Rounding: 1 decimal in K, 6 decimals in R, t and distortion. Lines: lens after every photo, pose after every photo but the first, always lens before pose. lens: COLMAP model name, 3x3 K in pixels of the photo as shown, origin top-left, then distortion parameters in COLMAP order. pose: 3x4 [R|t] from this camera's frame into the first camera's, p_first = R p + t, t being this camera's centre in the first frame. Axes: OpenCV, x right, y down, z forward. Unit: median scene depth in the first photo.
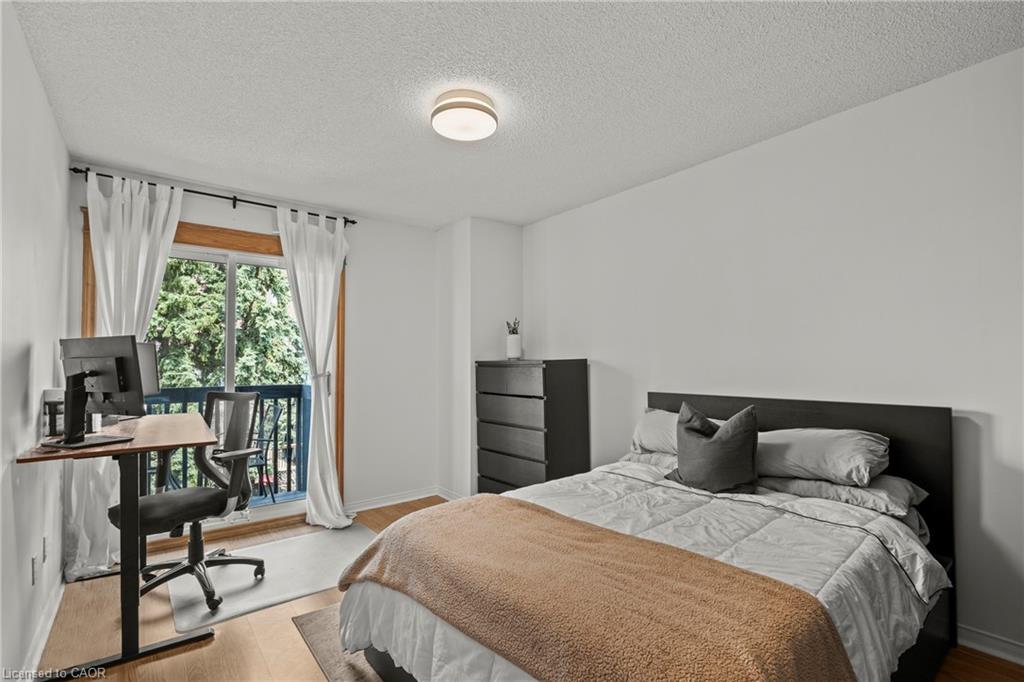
lens RADIAL K [[455.3, 0, 493.7], [0, 455.3, 349.3], [0, 0, 1]] dist [-0.008013, 0.001286]
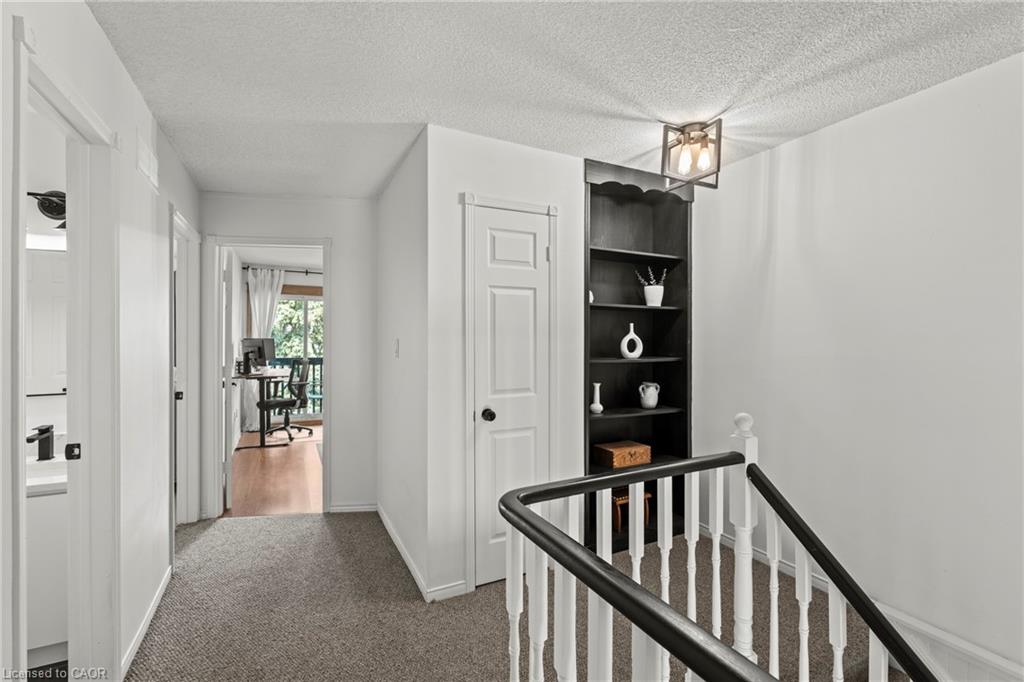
lens RADIAL K [[455.3, 0, 514.3], [0, 455.3, 340.2], [0, 0, 1]] dist [-0.008013, 0.001286]
pose [[0.980918, 0.015492, -0.193803, 1.123592], [-0.009801, 0.999493, 0.030289, -0.107206], [0.194174, -0.027811, 0.980573, -1.286913]]
